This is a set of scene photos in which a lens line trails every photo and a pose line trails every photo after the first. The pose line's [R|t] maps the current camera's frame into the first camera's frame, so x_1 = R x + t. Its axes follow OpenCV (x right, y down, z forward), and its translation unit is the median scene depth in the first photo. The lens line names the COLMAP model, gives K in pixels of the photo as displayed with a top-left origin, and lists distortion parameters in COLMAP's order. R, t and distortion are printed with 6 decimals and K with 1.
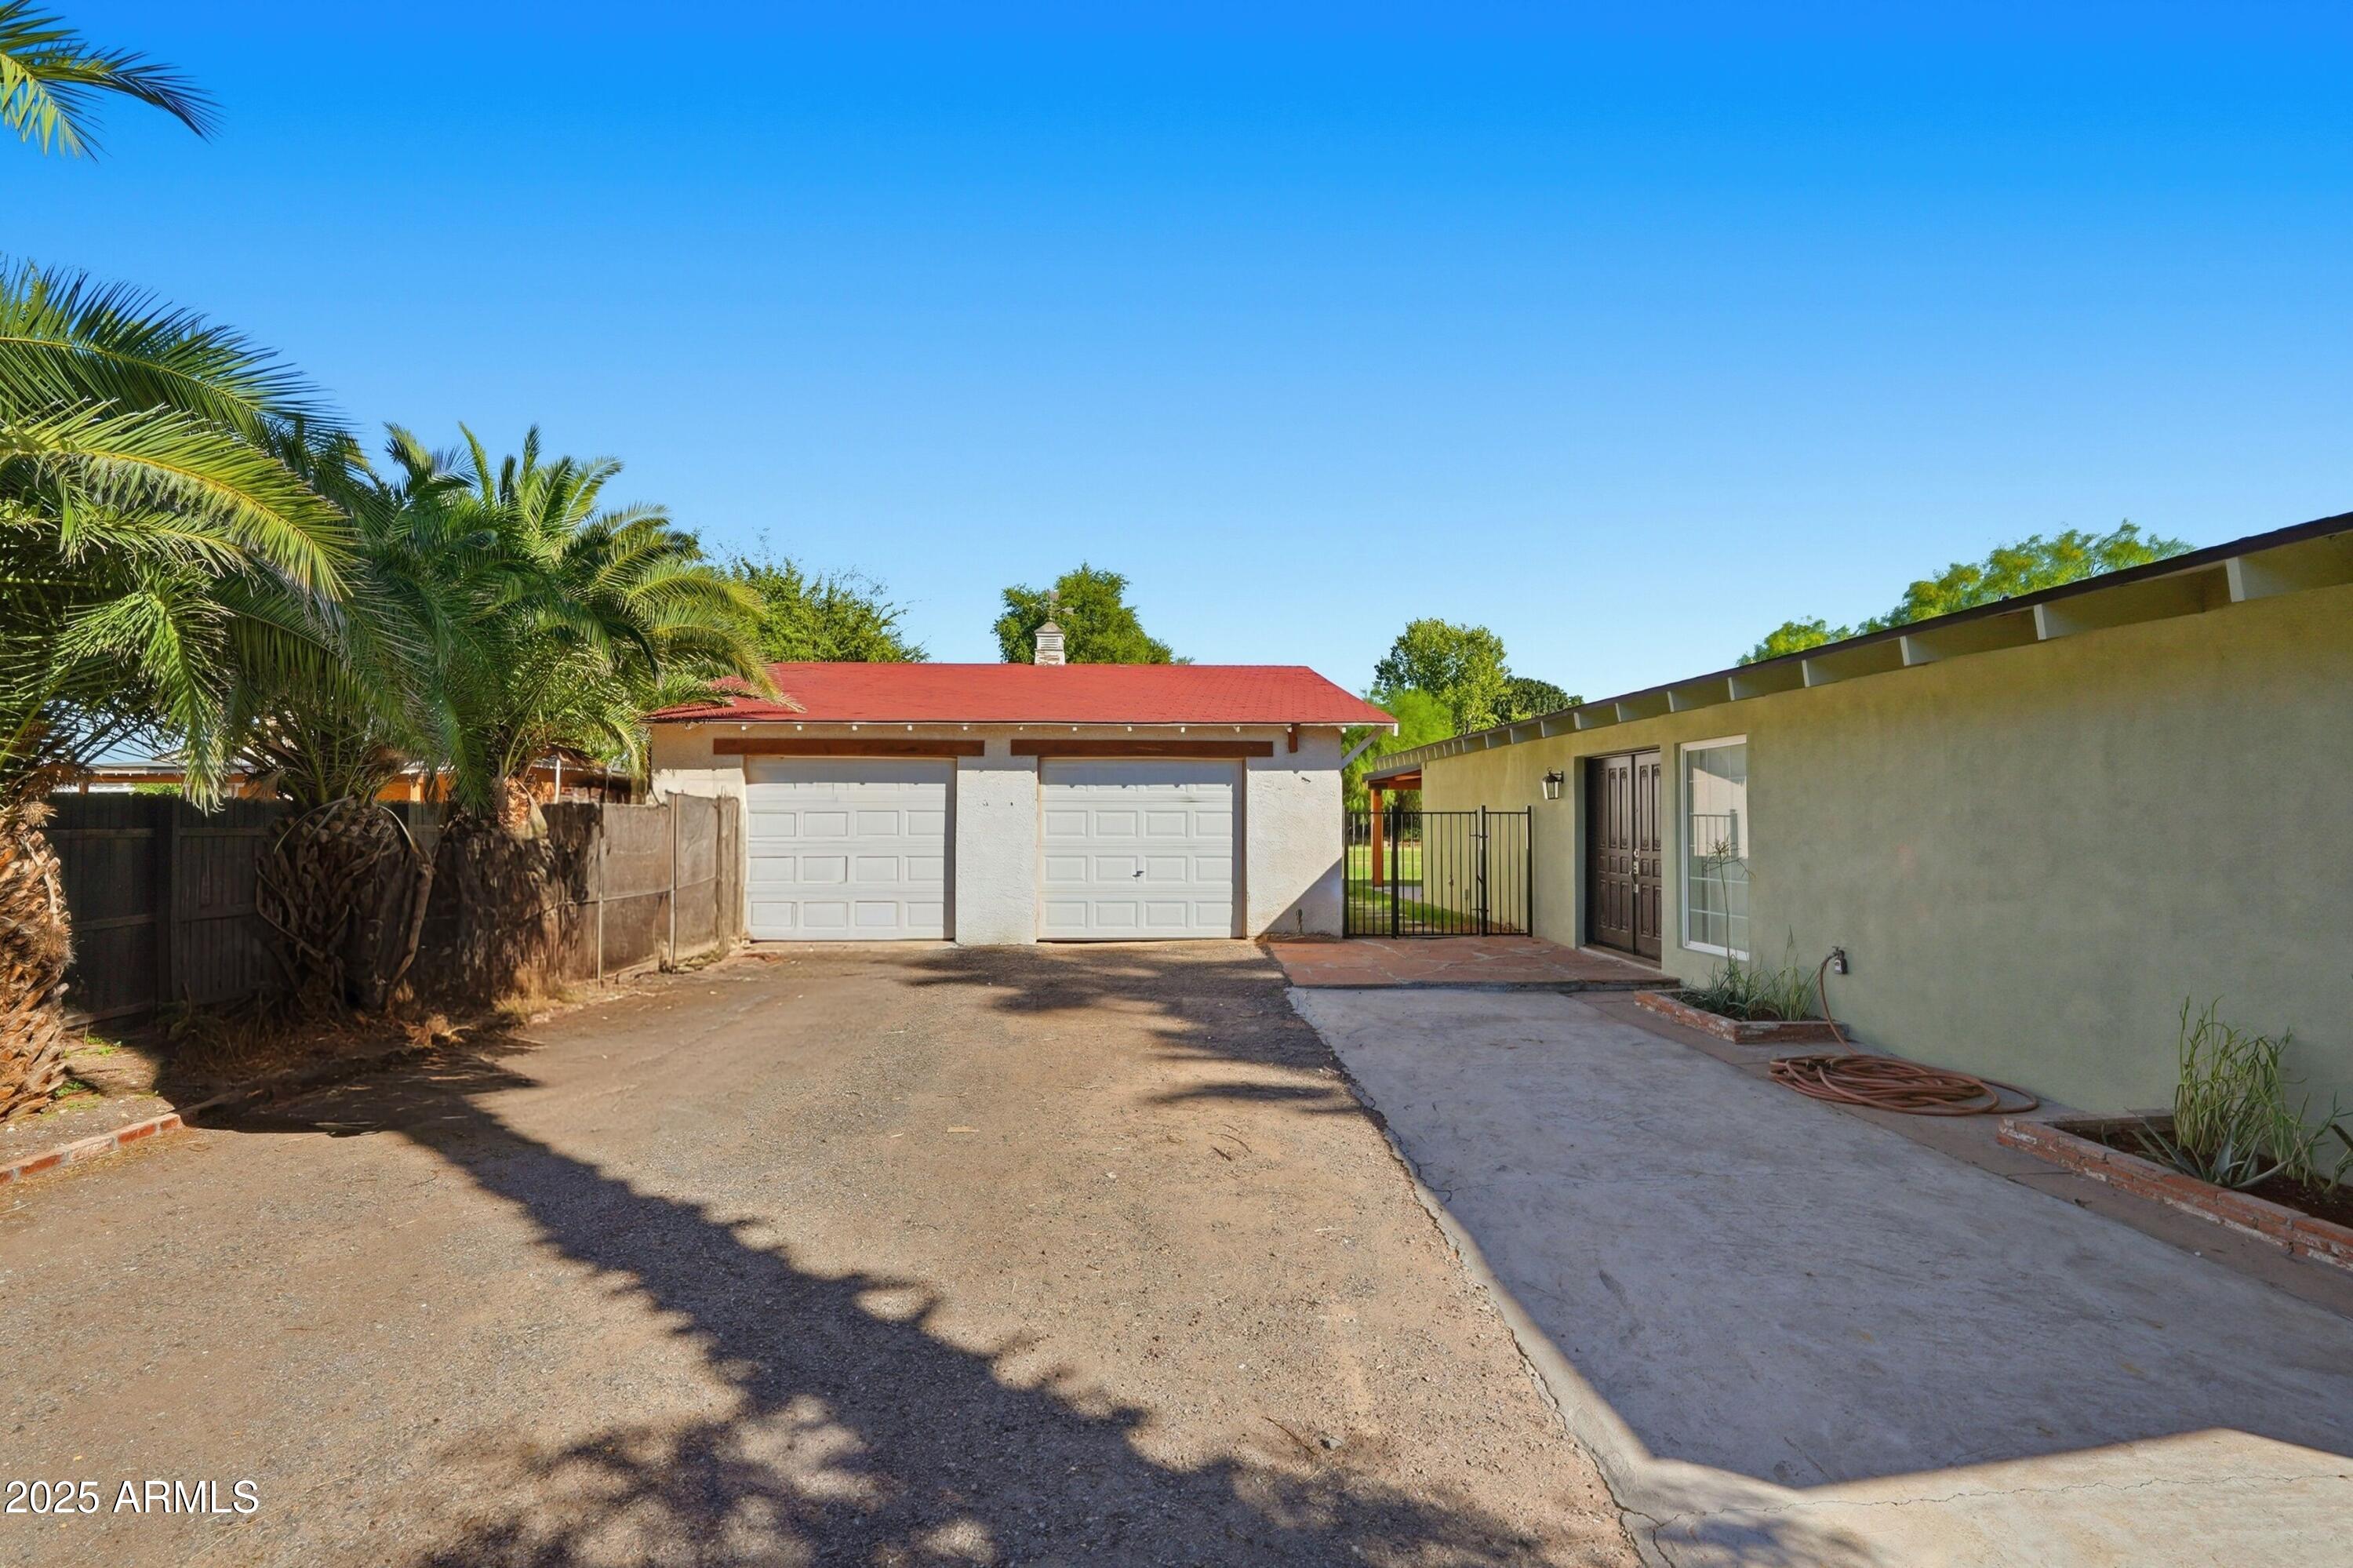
lens RADIAL K [[1059.2, 0, 1162.7], [0, 1059.2, 791.3], [0, 0, 1]] dist [-0.015241, 0.008978]
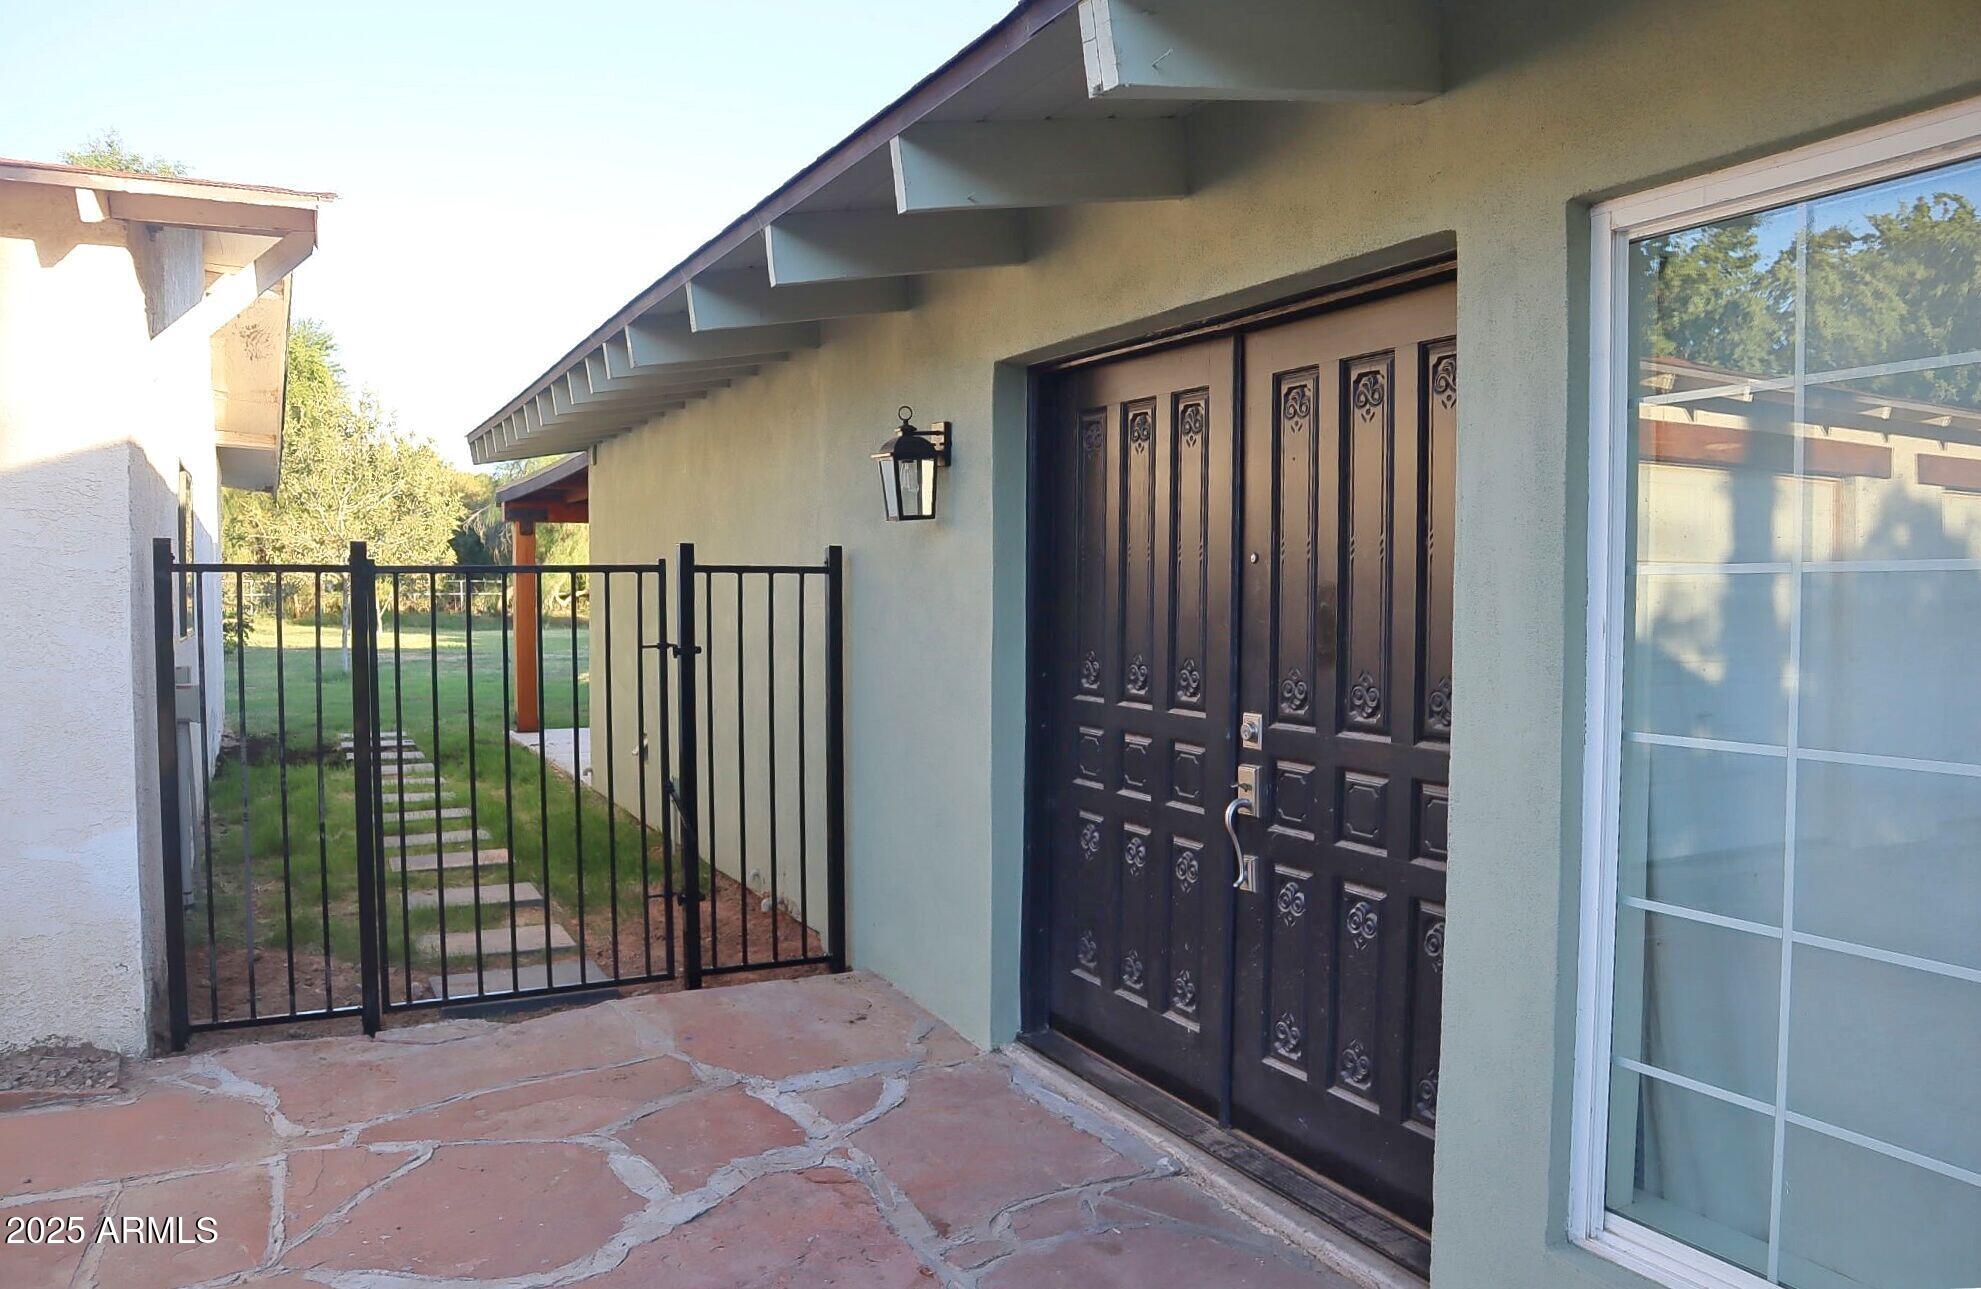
lens RADIAL K [[1409.3, 0, 990.5], [0, 1409.3, 644.5], [0, 0, 1]] dist [-0.102192, 0.001563]
pose [[0.903346, -0.017418, 0.428559, 0.454819], [-0.012895, 0.997621, 0.067726, 0.031142], [-0.428719, -0.066707, 0.900972, 1.313358]]
